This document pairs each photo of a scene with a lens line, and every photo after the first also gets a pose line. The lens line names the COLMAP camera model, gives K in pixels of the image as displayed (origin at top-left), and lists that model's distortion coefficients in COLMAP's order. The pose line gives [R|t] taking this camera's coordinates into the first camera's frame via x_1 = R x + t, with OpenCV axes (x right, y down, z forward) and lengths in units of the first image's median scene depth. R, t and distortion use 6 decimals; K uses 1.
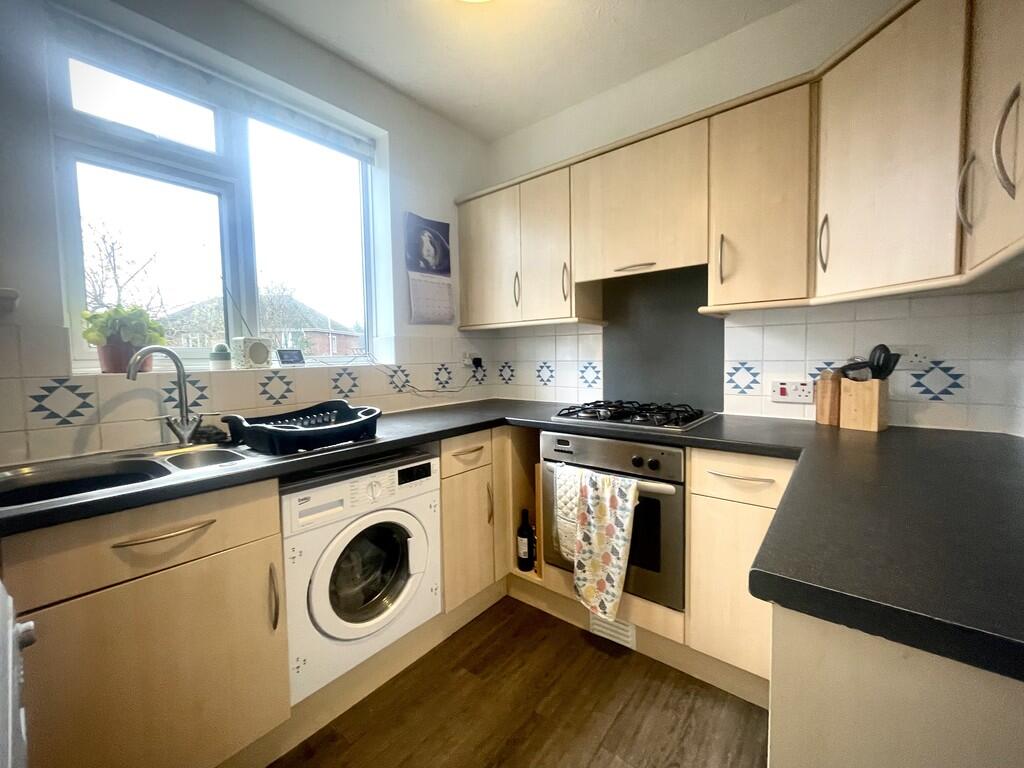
lens RADIAL K [[410.5, 0, 513.0], [0, 410.5, 380.4], [0, 0, 1]] dist [0.000393, 0.000367]
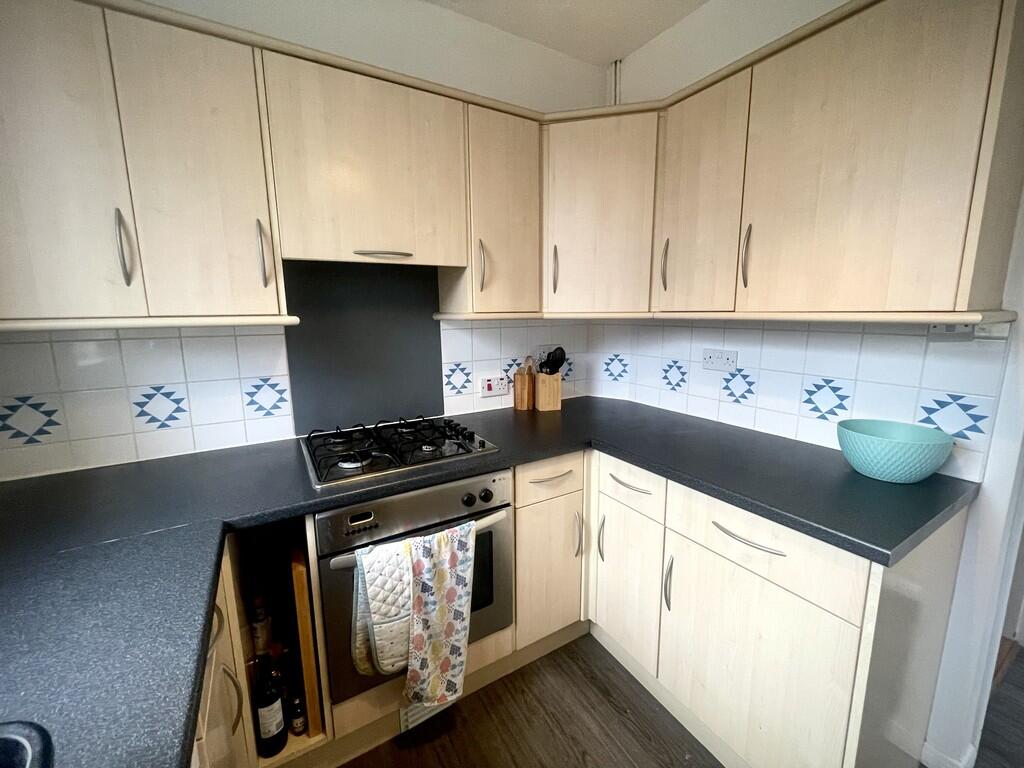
lens RADIAL K [[410.5, 0, 507.7], [0, 410.5, 379.8], [0, 0, 1]] dist [0.000393, 0.000367]
pose [[0.349484, -0.142643, 0.926020, -0.378952], [0.060370, 0.989718, 0.129671, -0.139172], [-0.934995, 0.010586, 0.354502, 0.556868]]
